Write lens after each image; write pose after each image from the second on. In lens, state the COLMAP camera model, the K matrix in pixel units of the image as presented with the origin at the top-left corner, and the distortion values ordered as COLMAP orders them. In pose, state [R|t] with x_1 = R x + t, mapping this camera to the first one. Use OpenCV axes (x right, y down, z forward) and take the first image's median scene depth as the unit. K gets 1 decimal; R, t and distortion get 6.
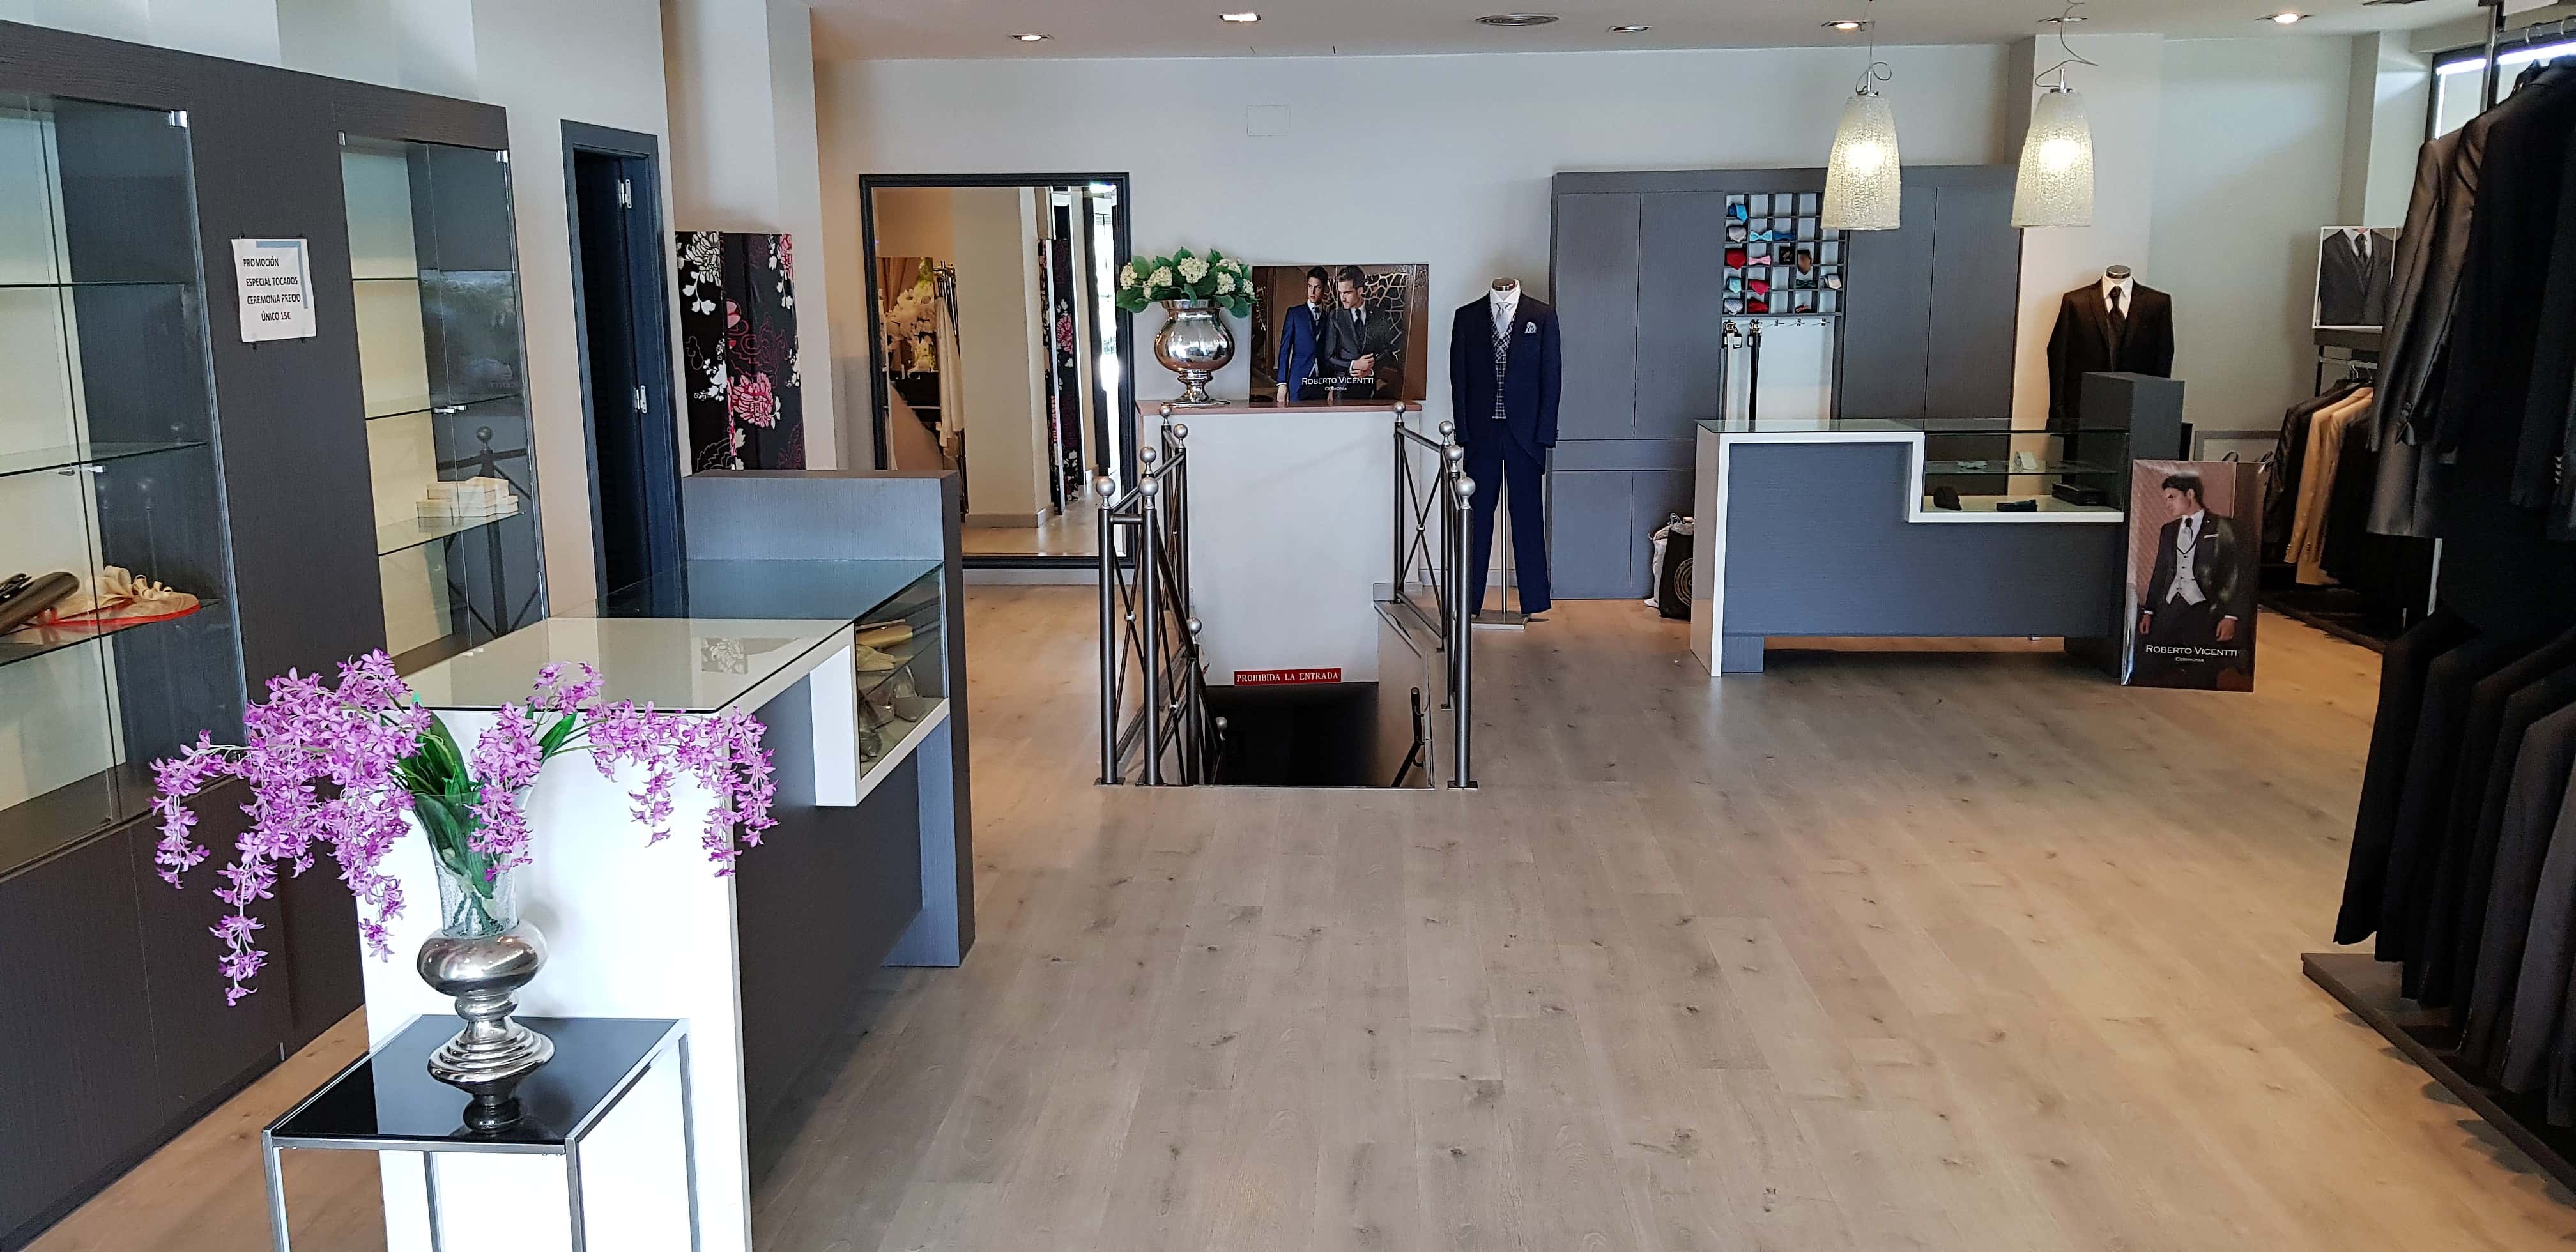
lens RADIAL K [[2000.1, 0, 1284.9], [0, 2000.1, 659.0], [0, 0, 1]] dist [0.138350, -0.281864]
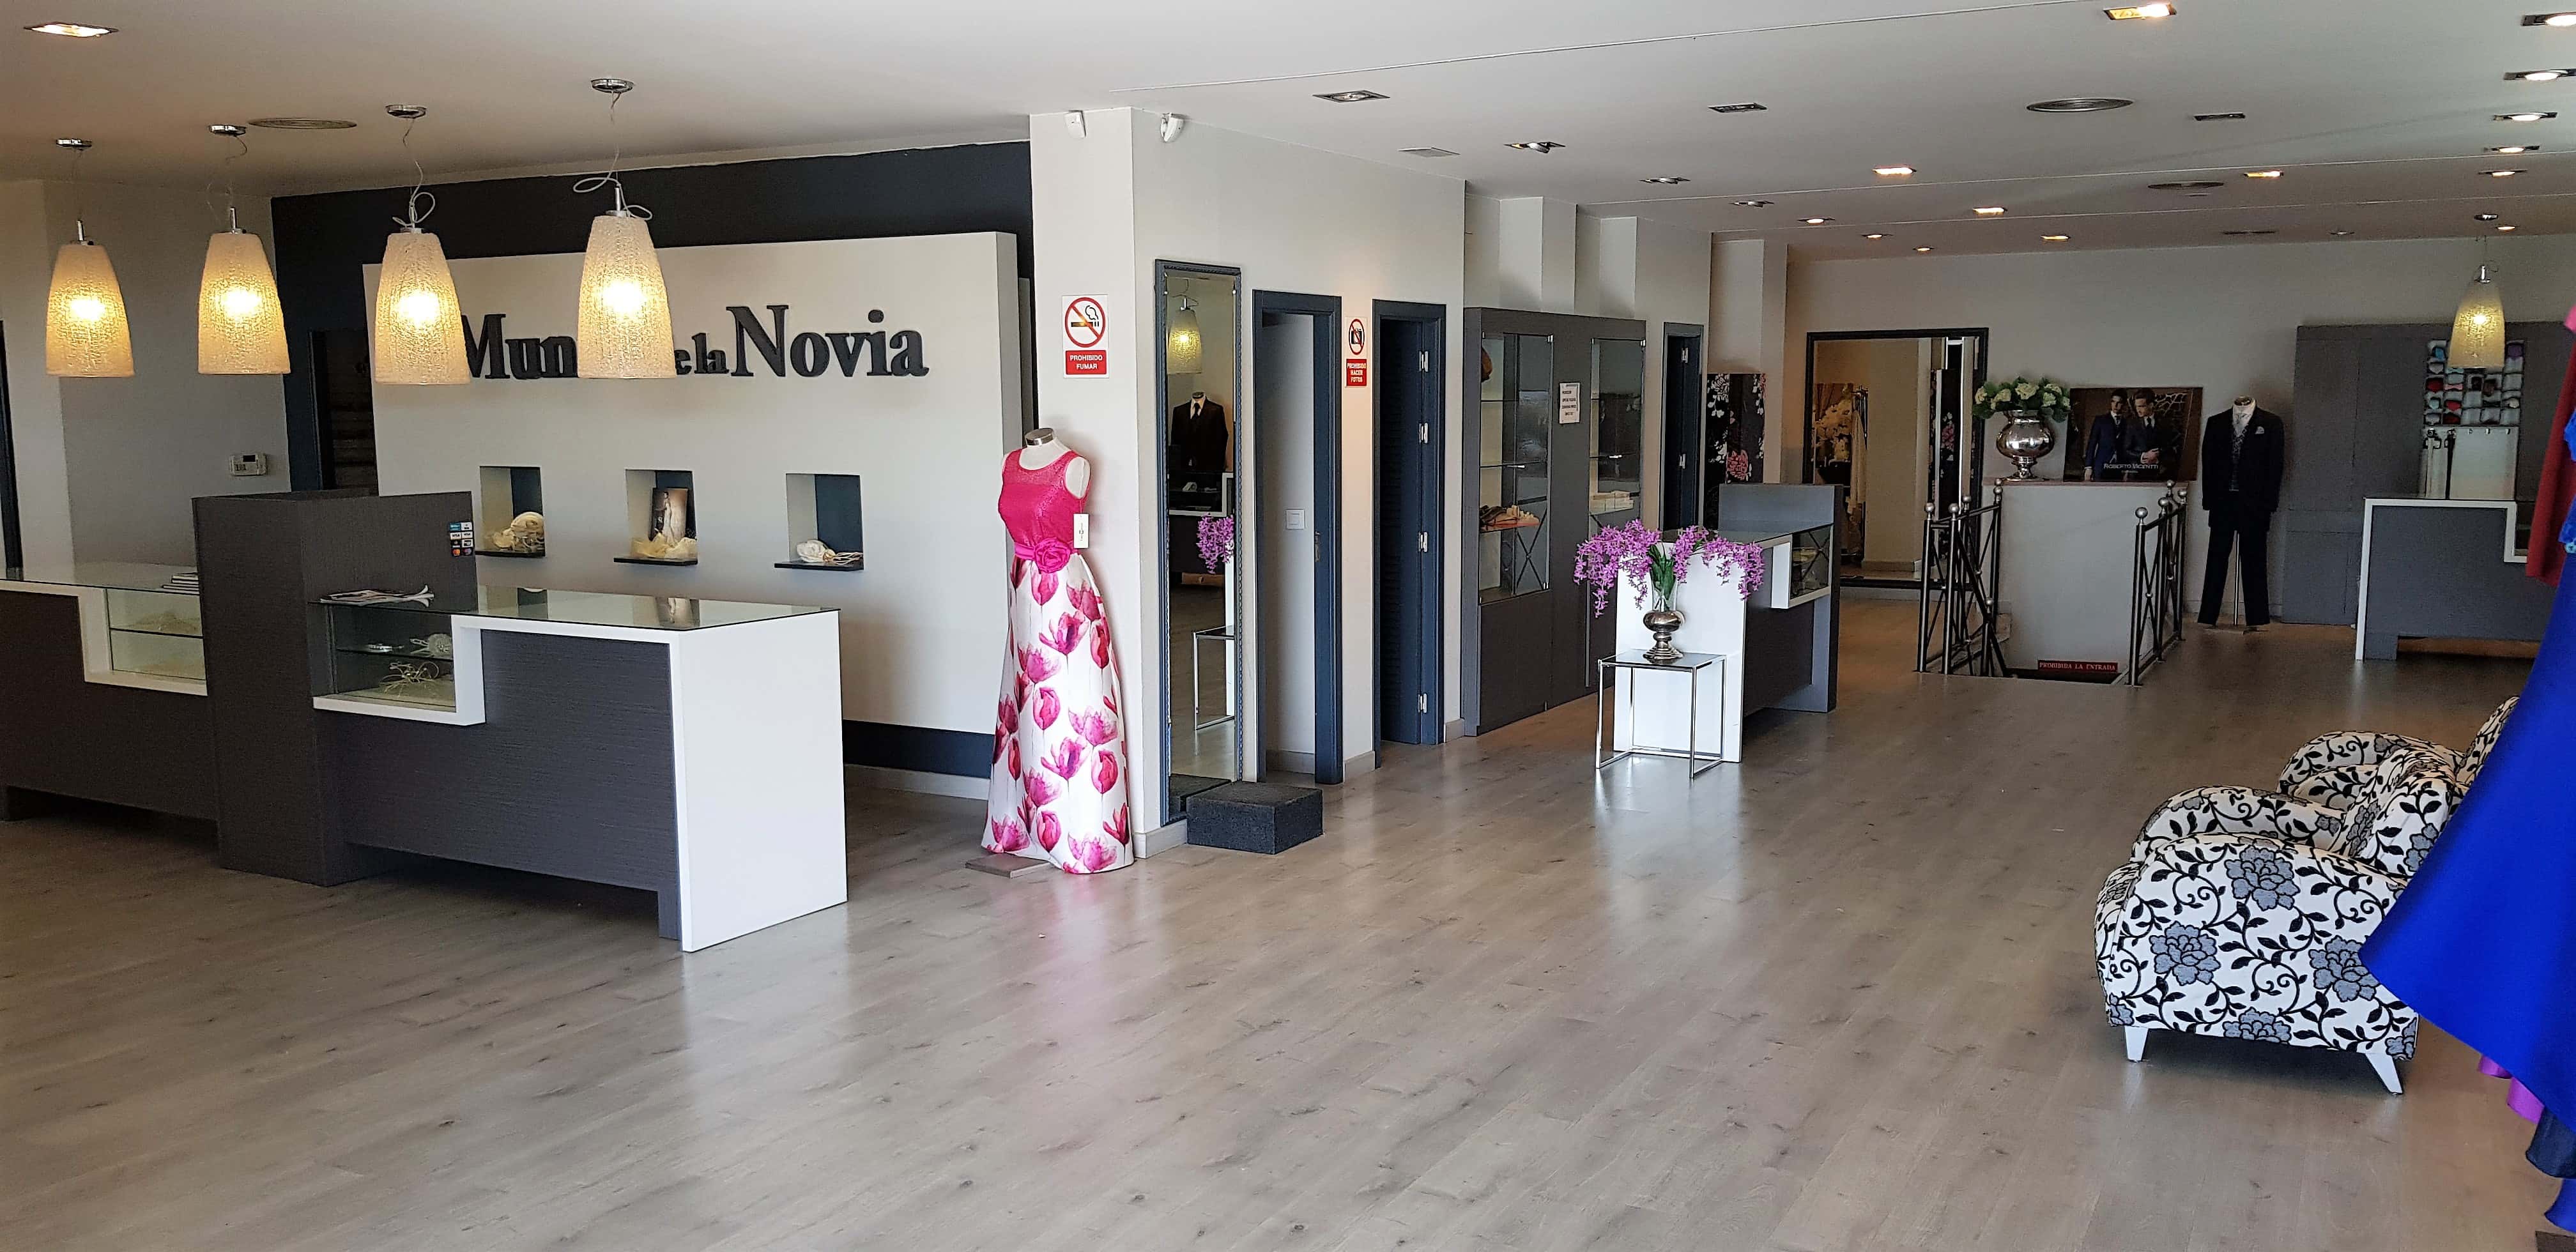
lens RADIAL K [[1989.4, 0, 1296.9], [0, 1989.4, 656.9], [0, 0, 1]] dist [0.111238, -0.229796]
pose [[0.902284, 0.058674, -0.427132, 0.117470], [-0.083466, 0.995726, -0.039536, 0.110541], [0.422987, 0.071324, 0.903325, -0.581907]]
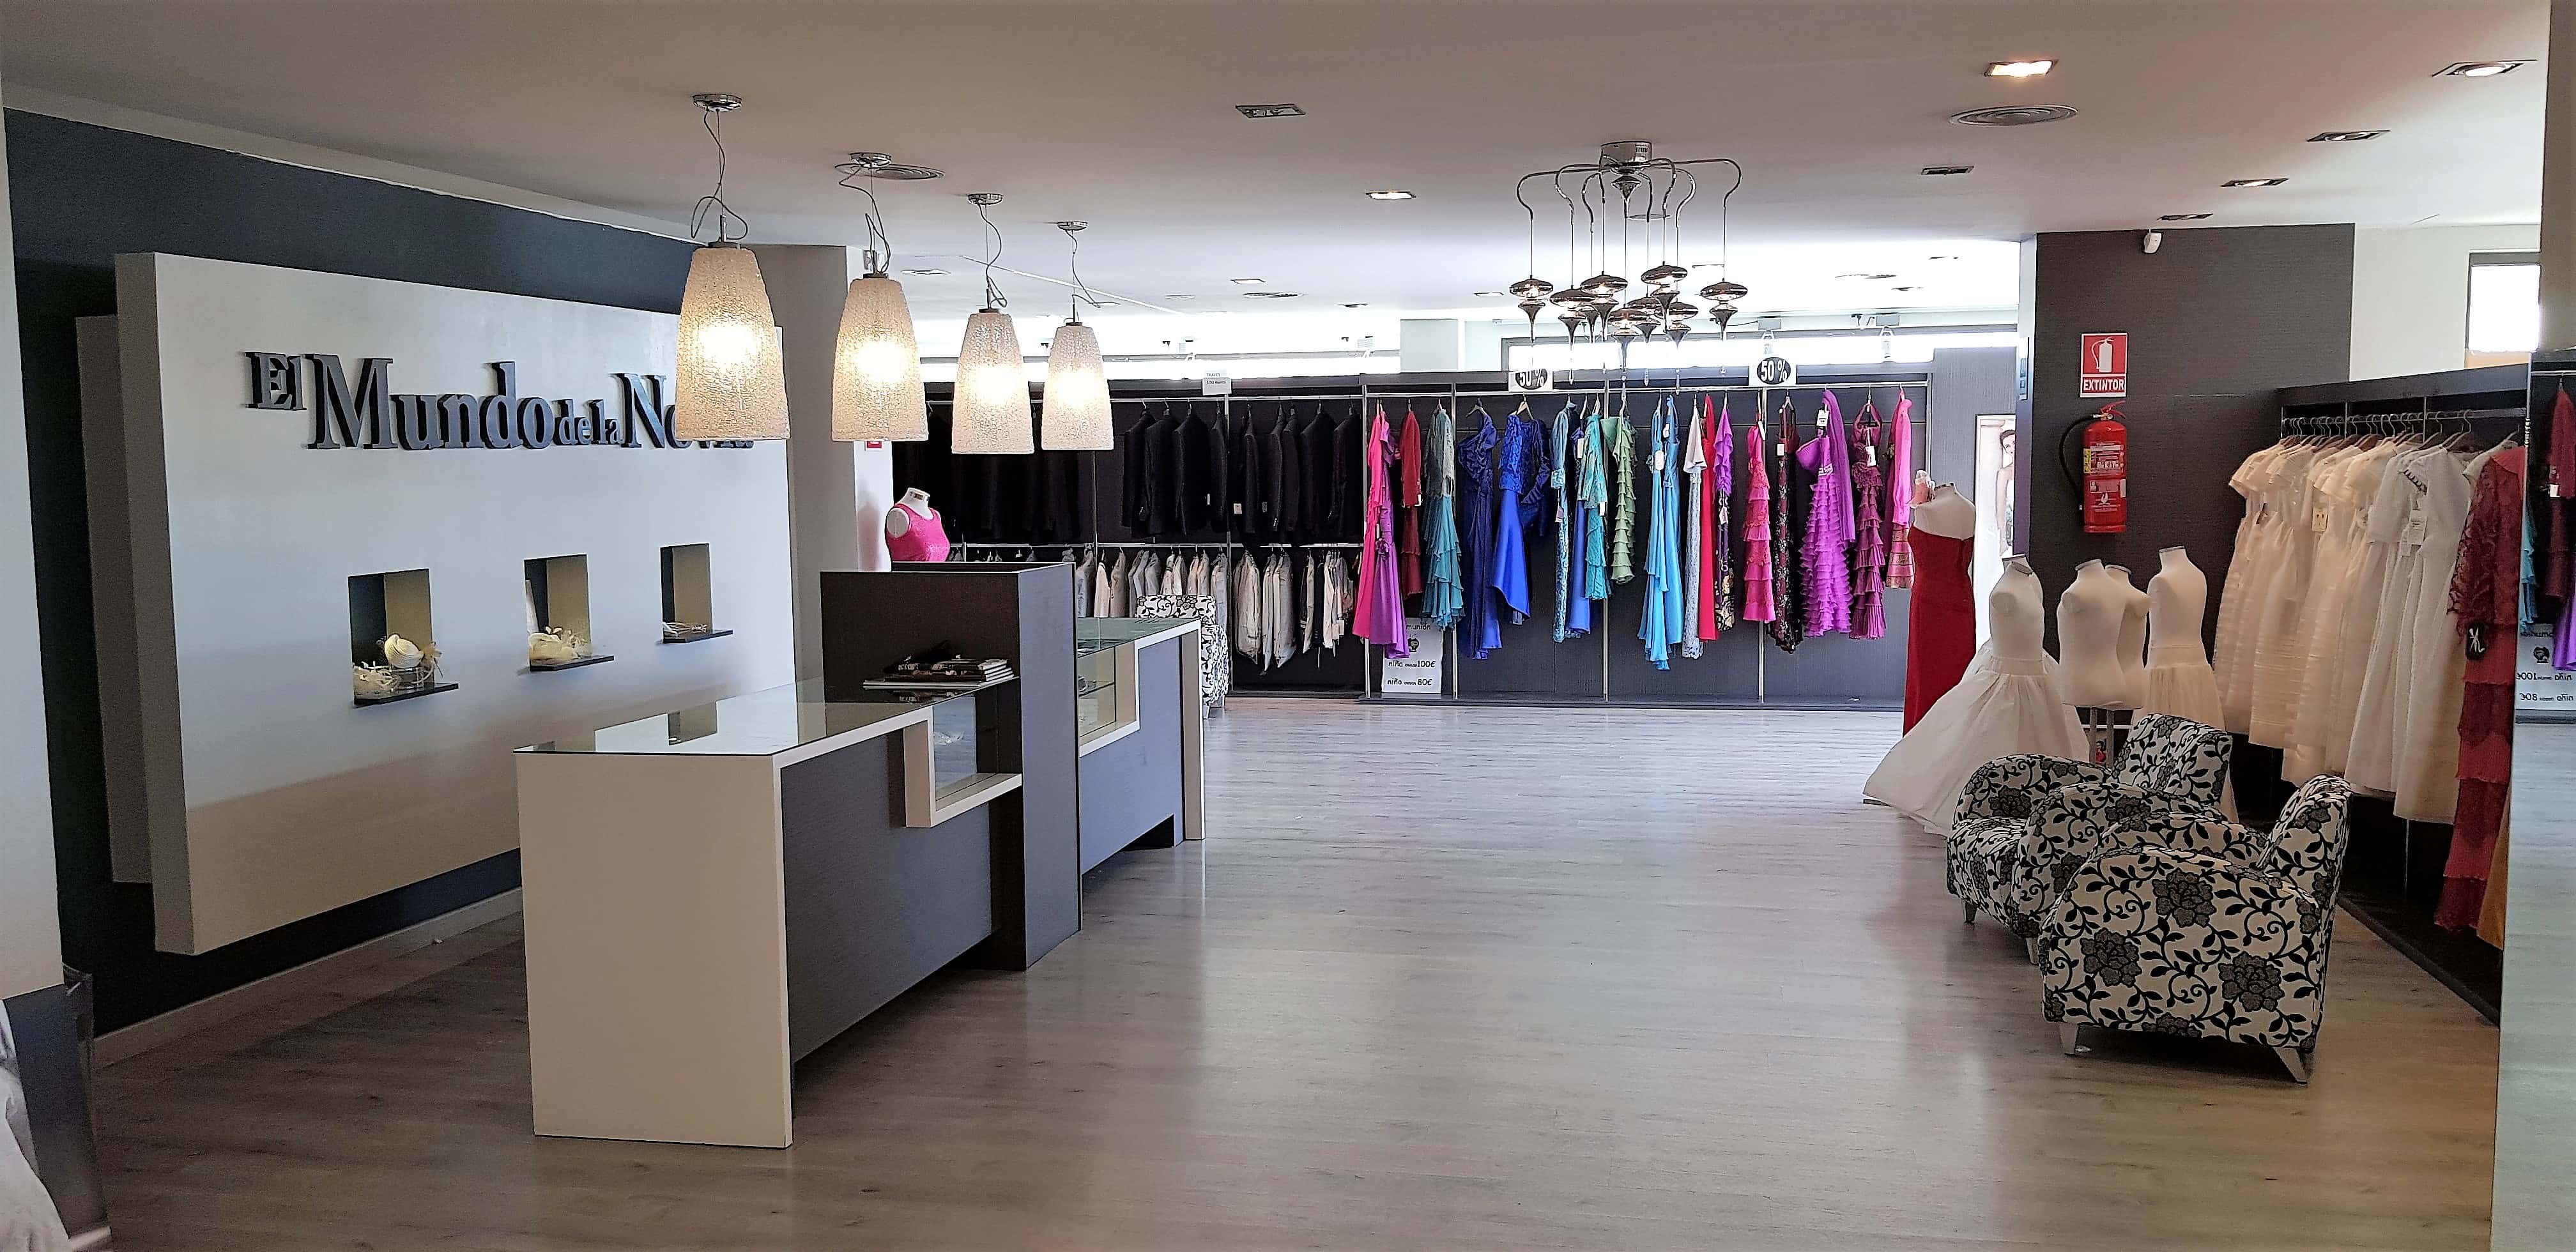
lens RADIAL K [[1989.4, 0, 1296.9], [0, 1989.4, 656.9], [0, 0, 1]] dist [0.111238, -0.229796]
pose [[0.149477, -0.096268, 0.984068, -1.174477], [0.200915, 0.977443, 0.065101, 0.062045], [-0.968137, 0.187983, 0.165446, -0.304206]]
